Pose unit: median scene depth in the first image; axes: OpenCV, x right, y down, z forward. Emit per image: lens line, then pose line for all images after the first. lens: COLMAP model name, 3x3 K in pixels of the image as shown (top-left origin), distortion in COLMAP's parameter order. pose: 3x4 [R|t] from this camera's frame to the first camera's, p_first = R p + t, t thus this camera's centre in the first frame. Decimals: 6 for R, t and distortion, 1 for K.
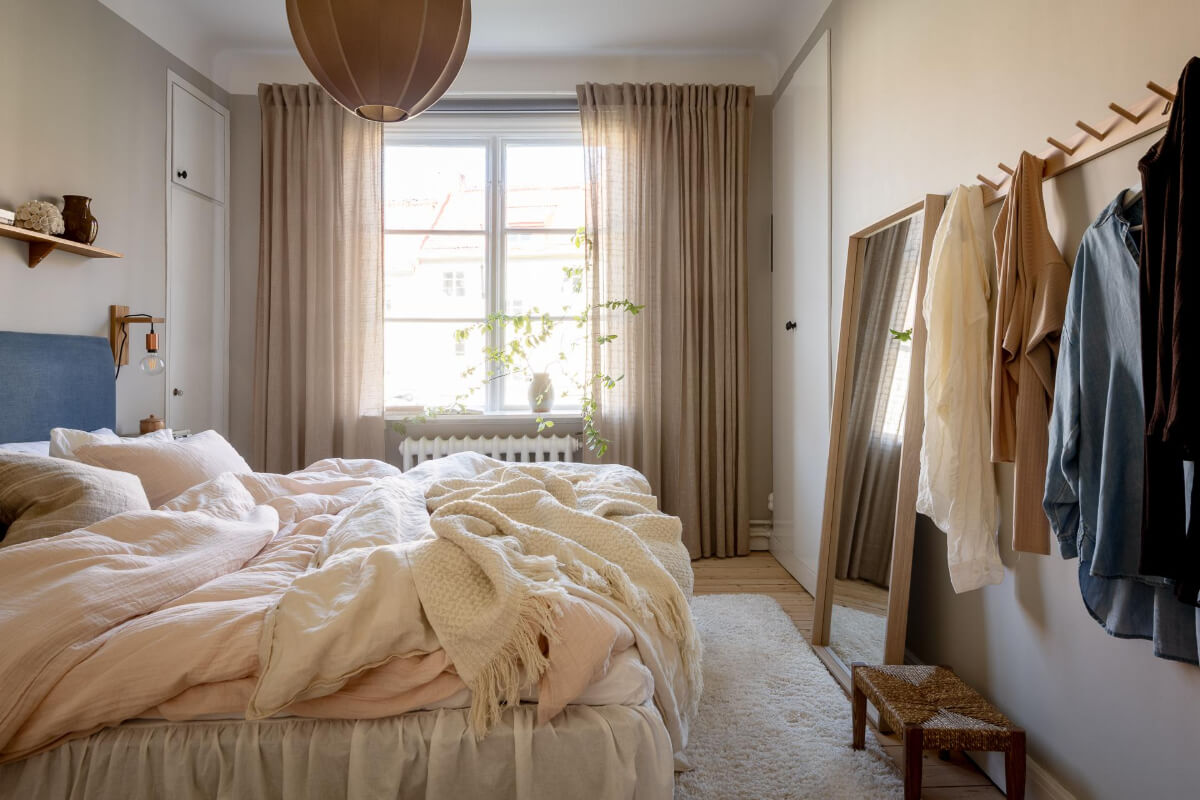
lens RADIAL K [[784.6, 0, 597.8], [0, 784.6, 356.7], [0, 0, 1]] dist [0.002608, -0.007592]
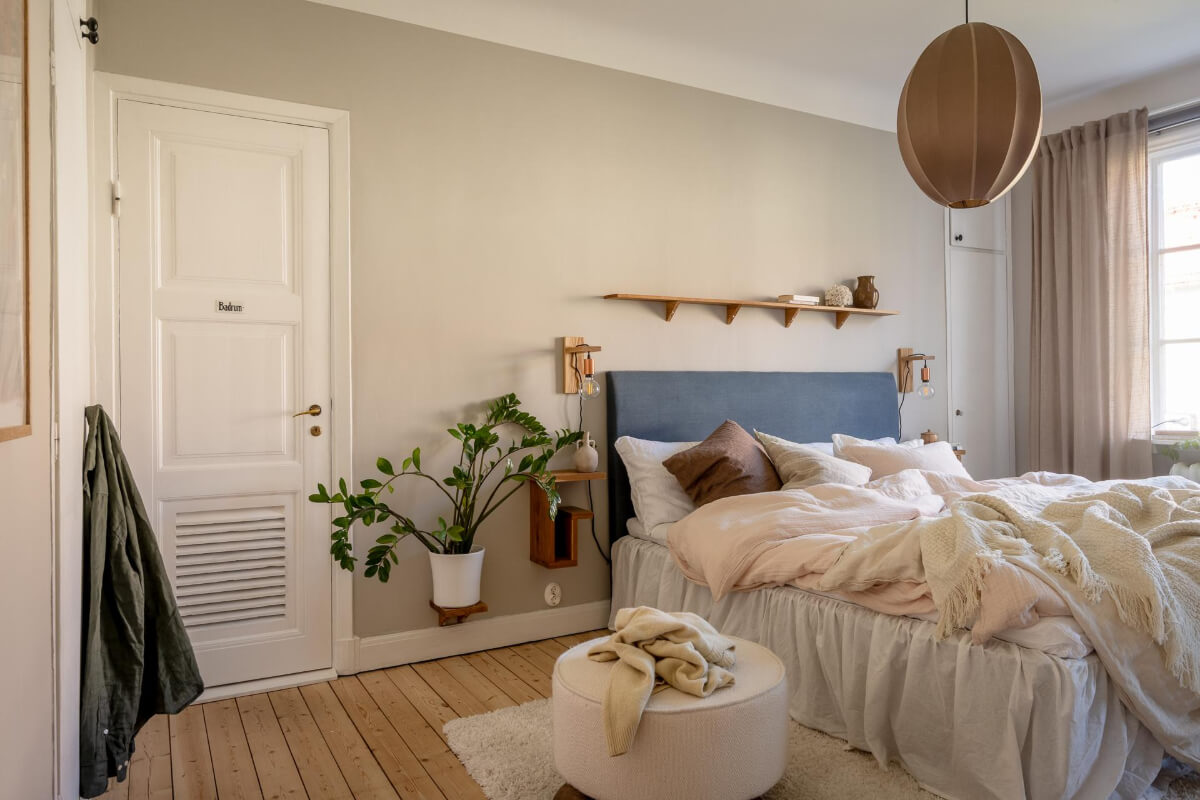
lens RADIAL K [[770.4, 0, 600.0], [0, 770.4, 400.0], [0, 0, 1]] dist [0.030019, -0.005893]
pose [[0.473810, 0.000762, -0.880627, 0.445904], [0.024172, 0.999612, 0.013870, -0.009370], [0.880295, -0.027858, 0.473608, -0.143016]]
